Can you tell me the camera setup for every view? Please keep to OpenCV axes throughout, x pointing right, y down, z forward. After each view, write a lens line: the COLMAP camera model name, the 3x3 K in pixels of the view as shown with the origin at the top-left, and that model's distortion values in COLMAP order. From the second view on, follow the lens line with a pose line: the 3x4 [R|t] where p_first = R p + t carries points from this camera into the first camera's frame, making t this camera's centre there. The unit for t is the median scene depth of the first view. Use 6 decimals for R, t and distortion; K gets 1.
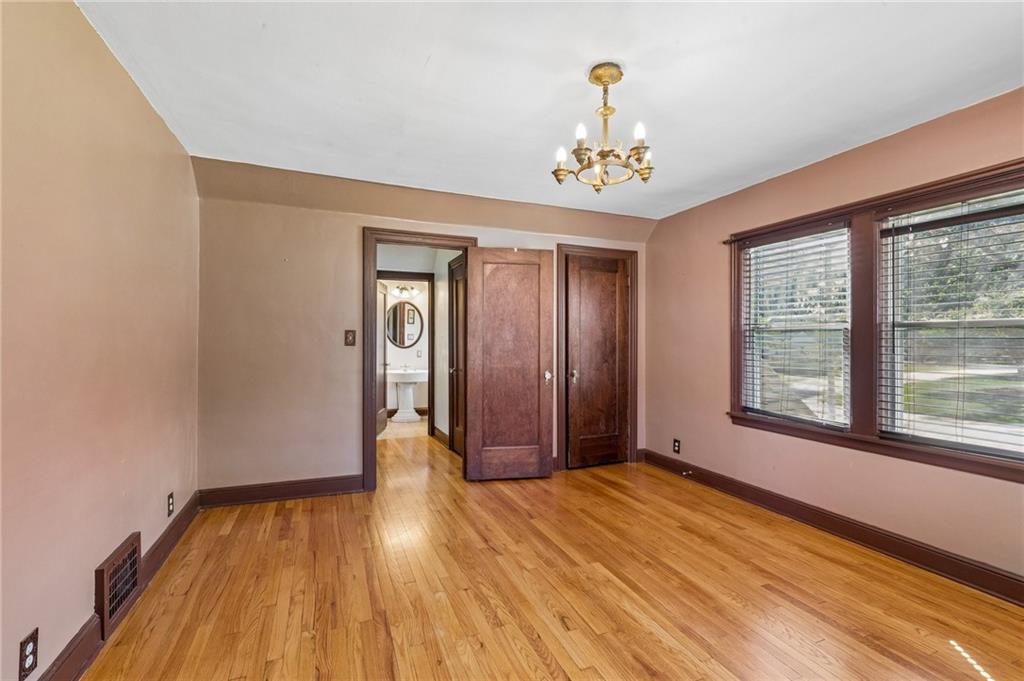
lens RADIAL K [[453.1, 0, 512.0], [0, 453.1, 340.5], [0, 0, 1]] dist [-0.000659, -0.000168]
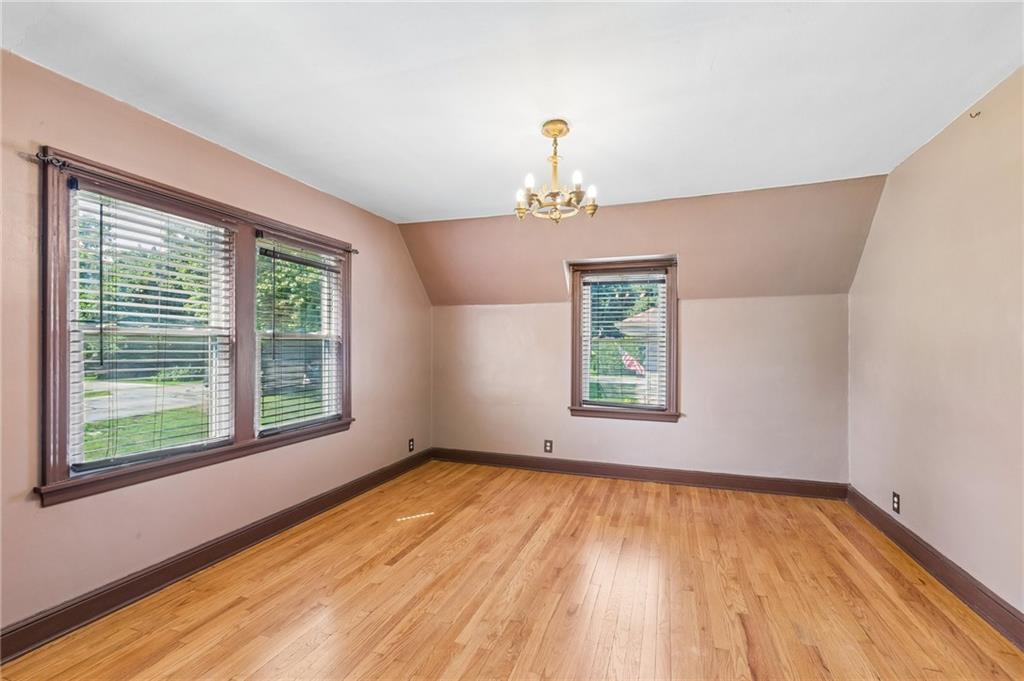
lens RADIAL K [[453.1, 0, 512.0], [0, 453.1, 340.5], [0, 0, 1]] dist [-0.000659, -0.000168]
pose [[-0.746539, 0.004186, 0.665329, -0.420667], [-0.003749, 0.999938, -0.010497, -0.008993], [-0.665331, -0.010331, -0.746477, 1.626857]]
